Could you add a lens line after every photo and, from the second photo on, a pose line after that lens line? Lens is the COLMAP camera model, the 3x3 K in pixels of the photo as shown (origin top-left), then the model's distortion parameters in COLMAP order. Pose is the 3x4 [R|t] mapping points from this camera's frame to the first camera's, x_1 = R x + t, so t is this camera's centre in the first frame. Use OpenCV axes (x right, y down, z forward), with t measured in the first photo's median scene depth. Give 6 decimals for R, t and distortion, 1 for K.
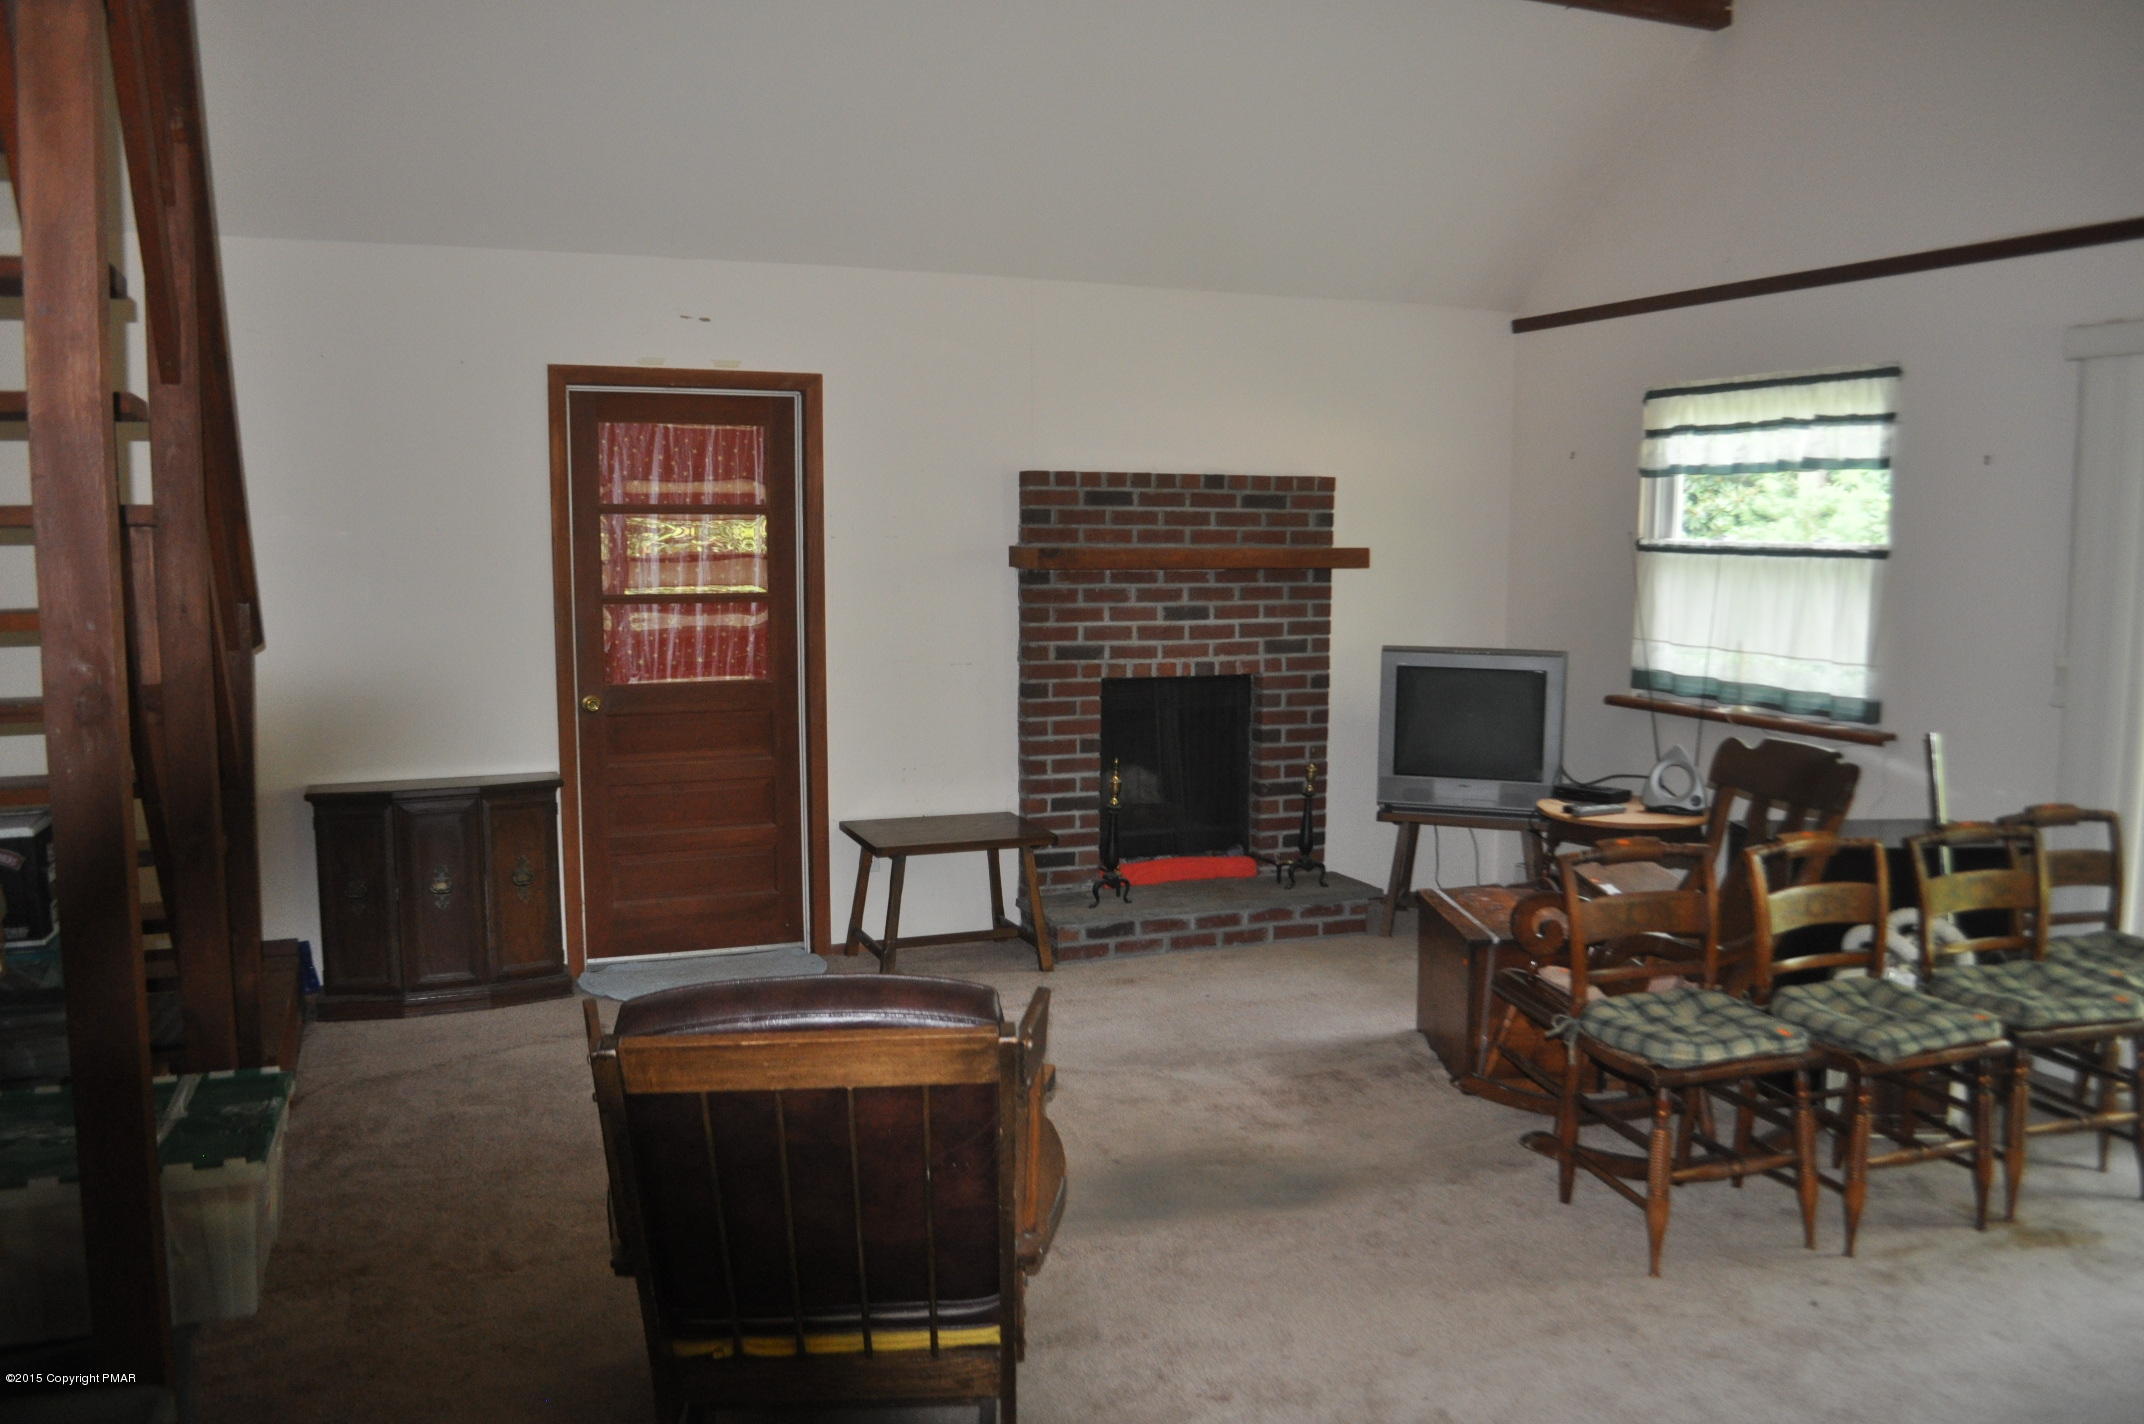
lens RADIAL K [[1682.8, 0, 1072.0], [0, 1682.8, 712.0], [0, 0, 1]] dist [-0.085967, 0.014834]
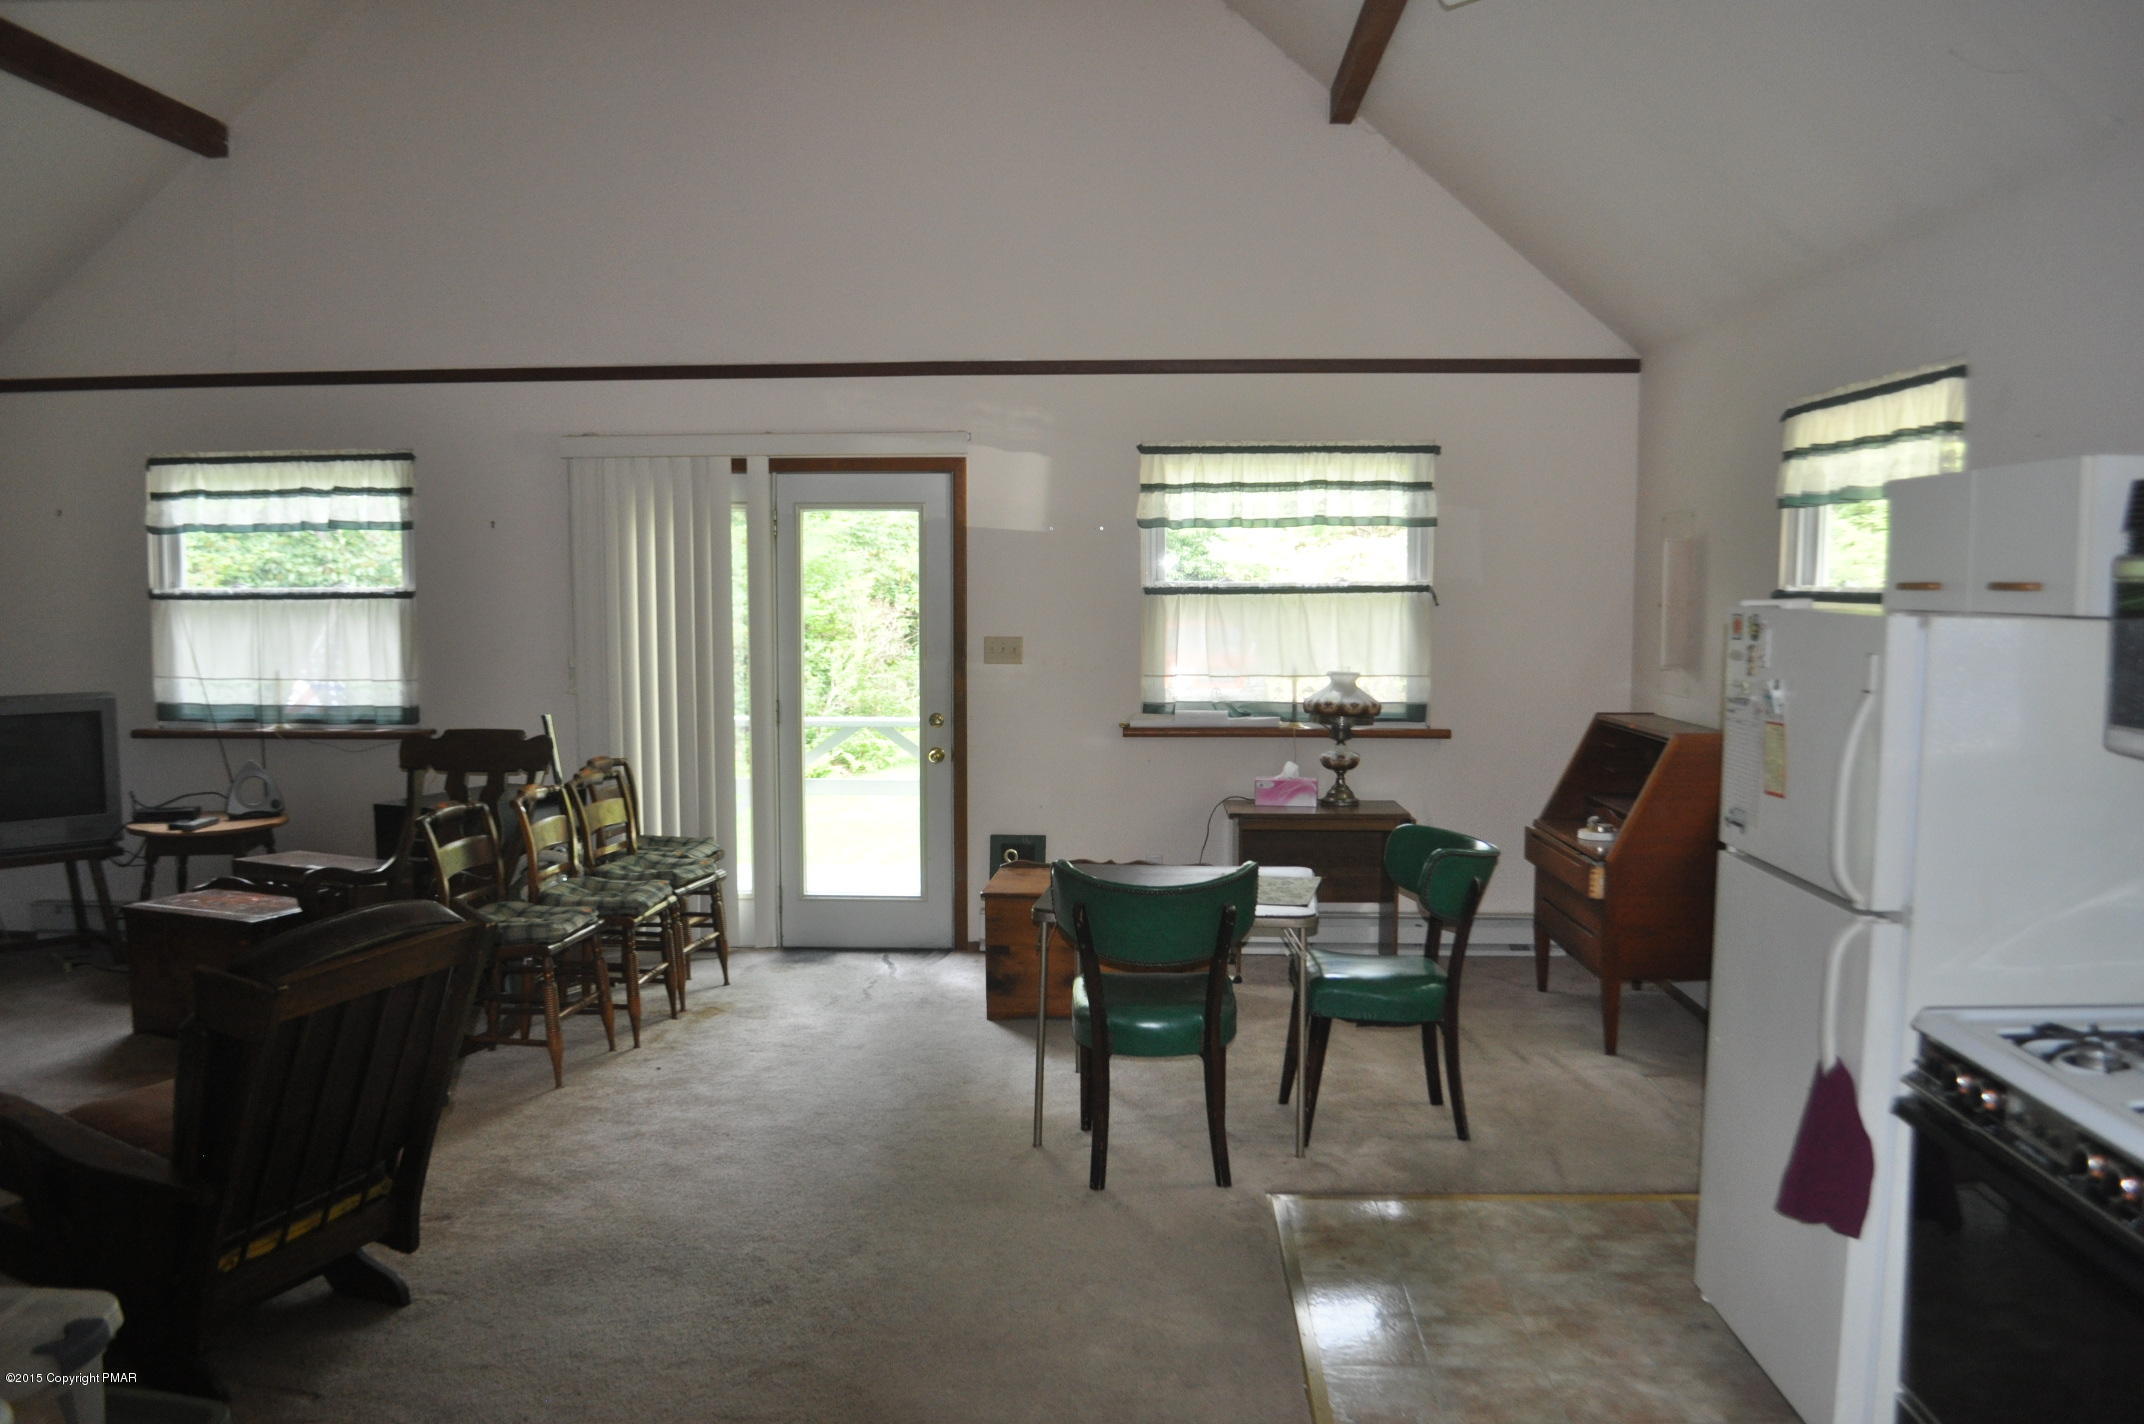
lens RADIAL K [[1682.8, 0, 1072.0], [0, 1682.8, 712.0], [0, 0, 1]] dist [-0.085967, 0.014834]
pose [[0.410618, -0.079245, 0.908358, -0.452212], [0.105230, 0.993678, 0.039120, 0.001345], [-0.905715, 0.079523, 0.416361, -0.023257]]
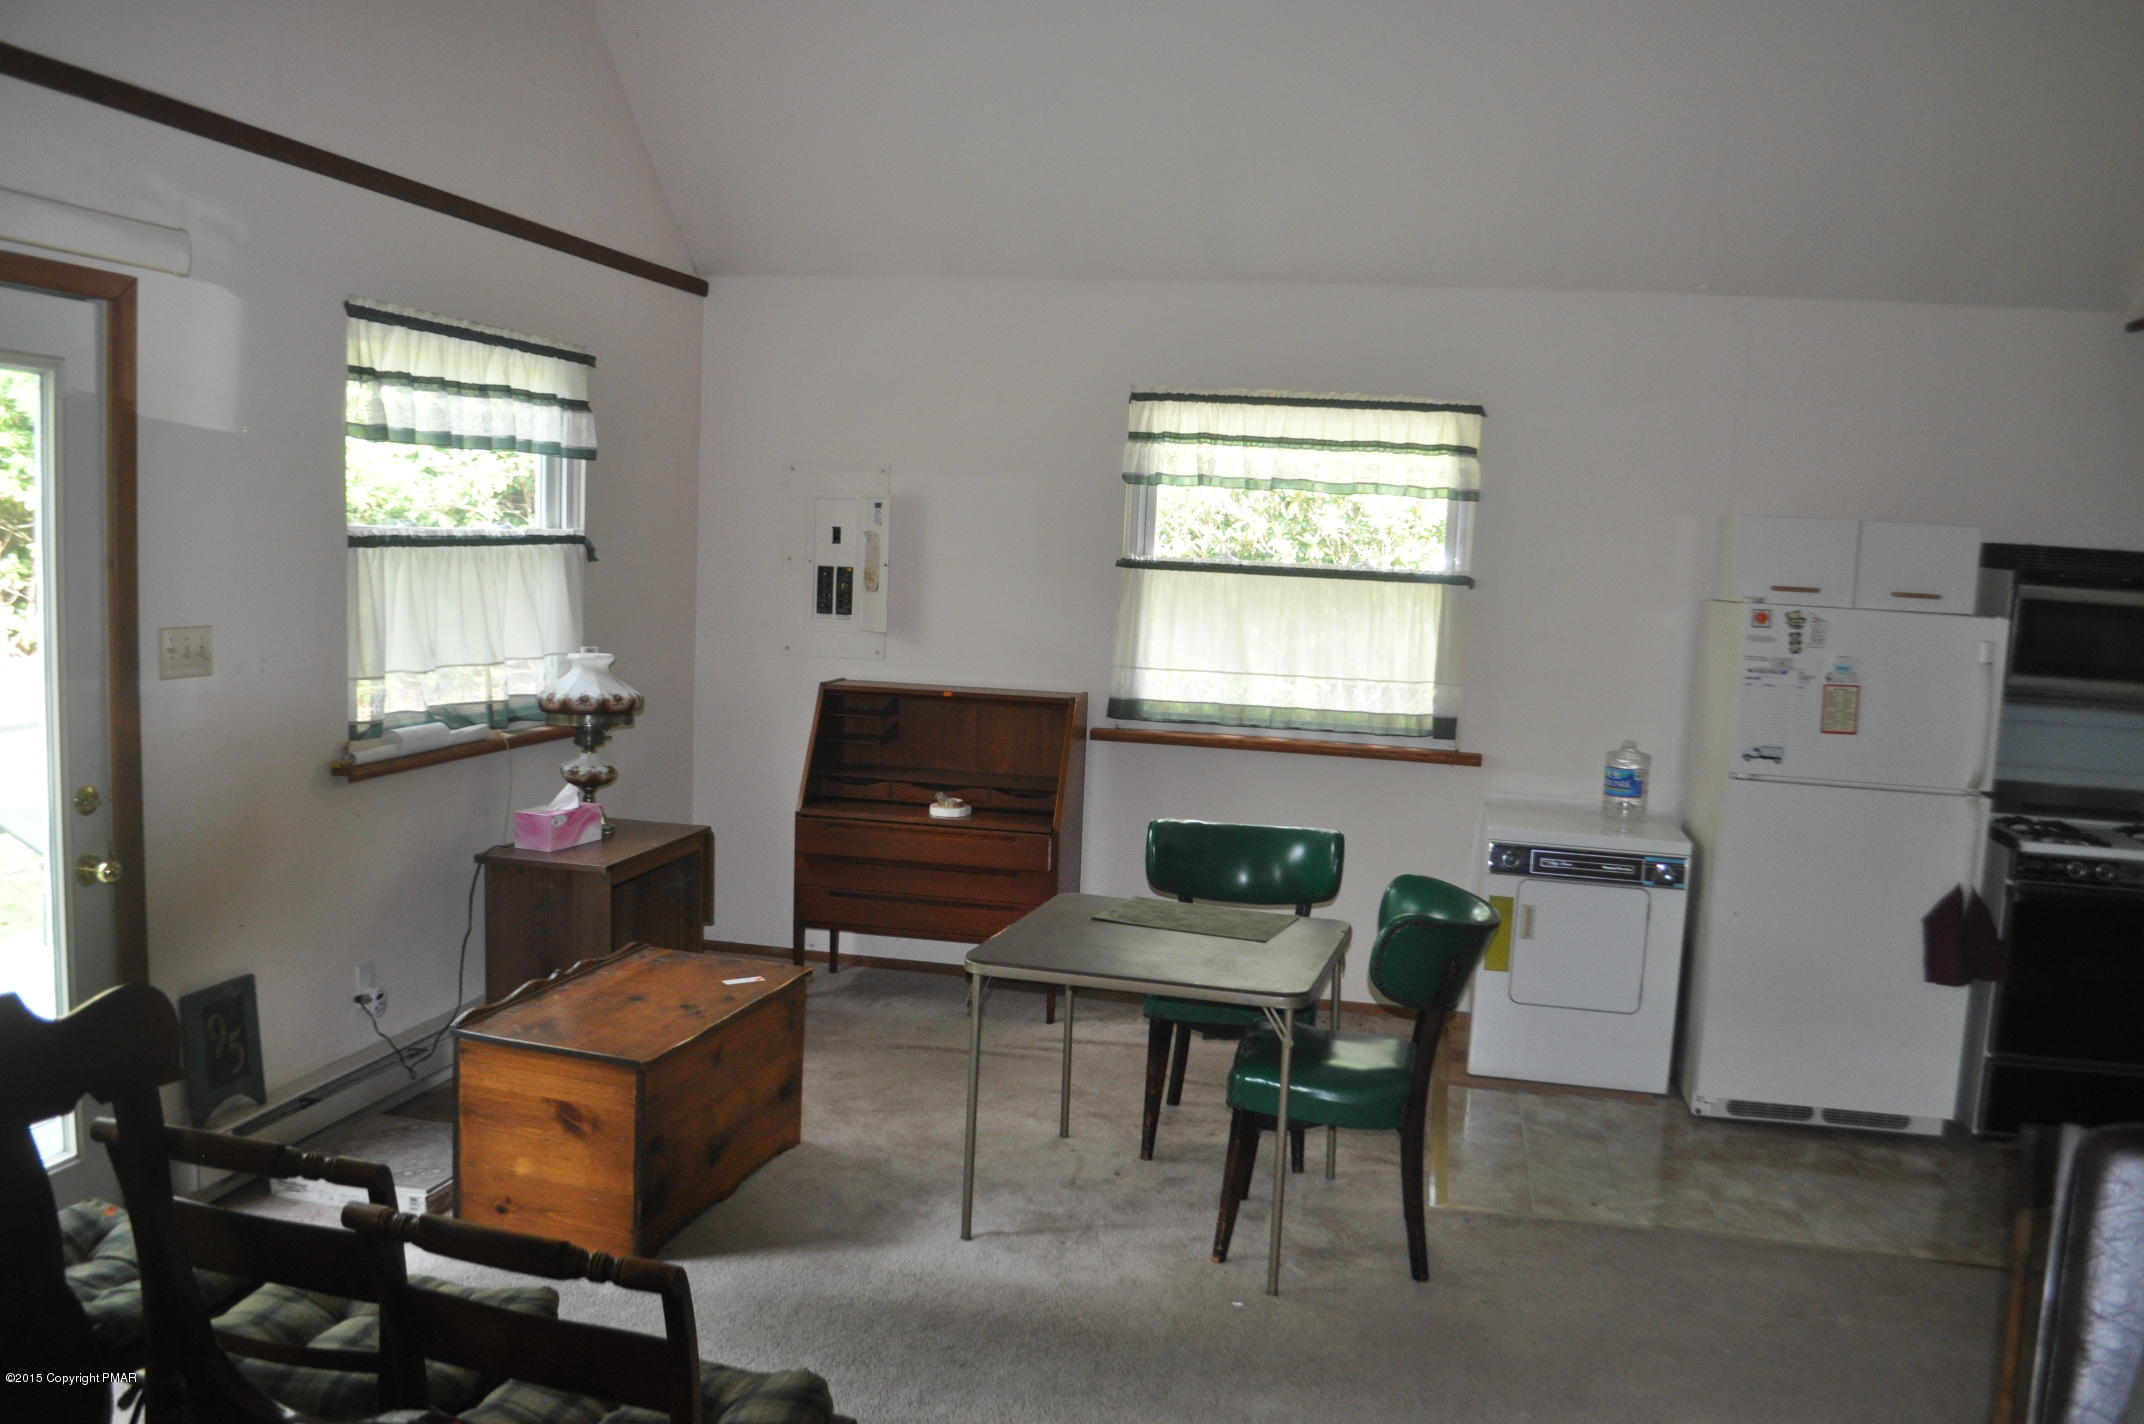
lens RADIAL K [[1682.8, 0, 1072.0], [0, 1682.8, 712.0], [0, 0, 1]] dist [-0.085967, 0.014834]
pose [[-0.825449, -0.103141, 0.554974, -0.012935], [0.011692, 0.979830, 0.199490, -0.097391], [-0.564356, 0.171158, -0.807594, 0.822489]]
